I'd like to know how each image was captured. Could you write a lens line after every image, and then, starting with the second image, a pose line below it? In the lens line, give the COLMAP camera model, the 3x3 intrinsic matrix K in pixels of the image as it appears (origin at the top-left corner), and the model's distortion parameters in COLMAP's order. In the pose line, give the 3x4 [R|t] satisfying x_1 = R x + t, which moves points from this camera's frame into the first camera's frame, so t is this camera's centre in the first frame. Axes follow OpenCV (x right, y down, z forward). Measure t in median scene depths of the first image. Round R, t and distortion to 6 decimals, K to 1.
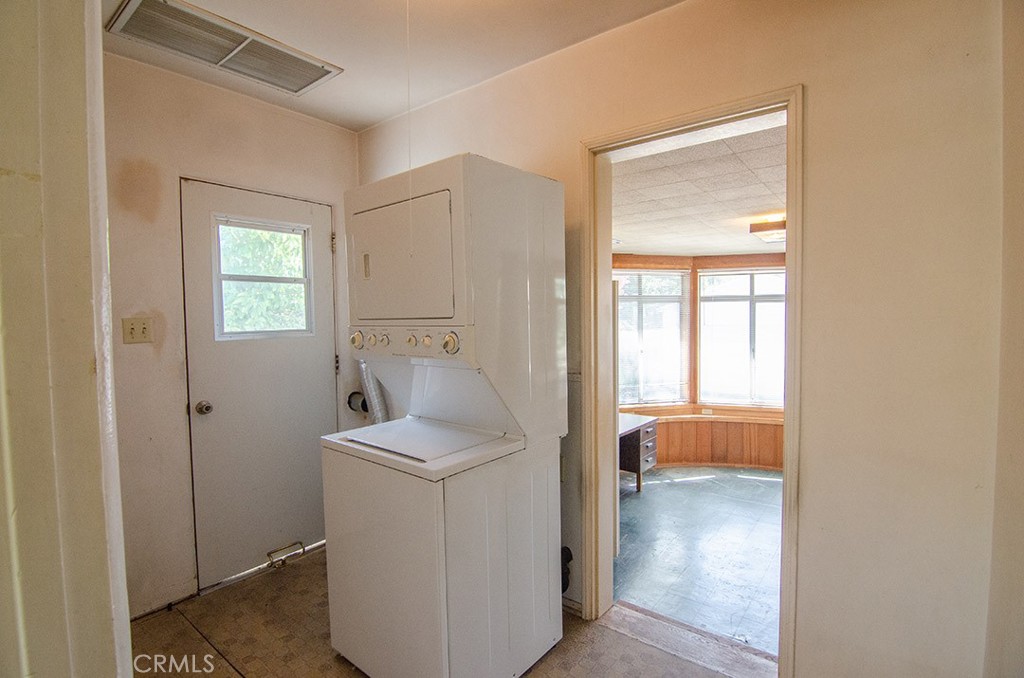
lens RADIAL K [[485.7, 0, 512.0], [0, 485.7, 339.0], [0, 0, 1]] dist [-0.015259, -0.000578]
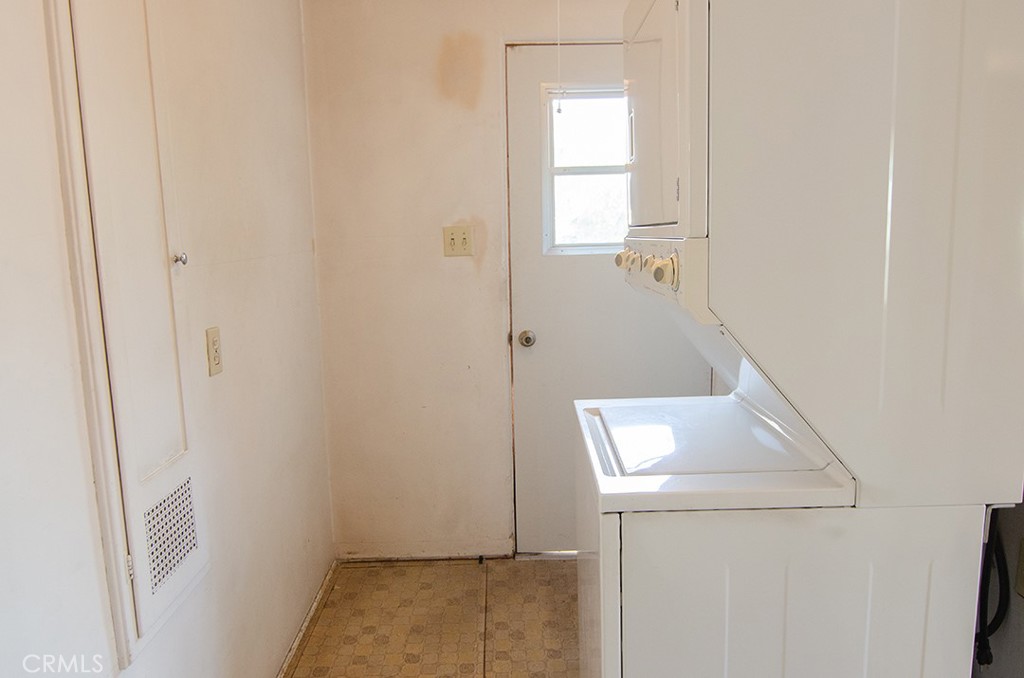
lens RADIAL K [[691.1, 0, 507.6], [0, 691.1, 340.6], [0, 0, 1]] dist [-0.002602, -0.007141]
pose [[0.632270, 0.117233, -0.765827, 0.225506], [-0.021573, 0.990766, 0.133856, -0.008275], [0.774448, -0.068112, 0.628961, 0.254143]]
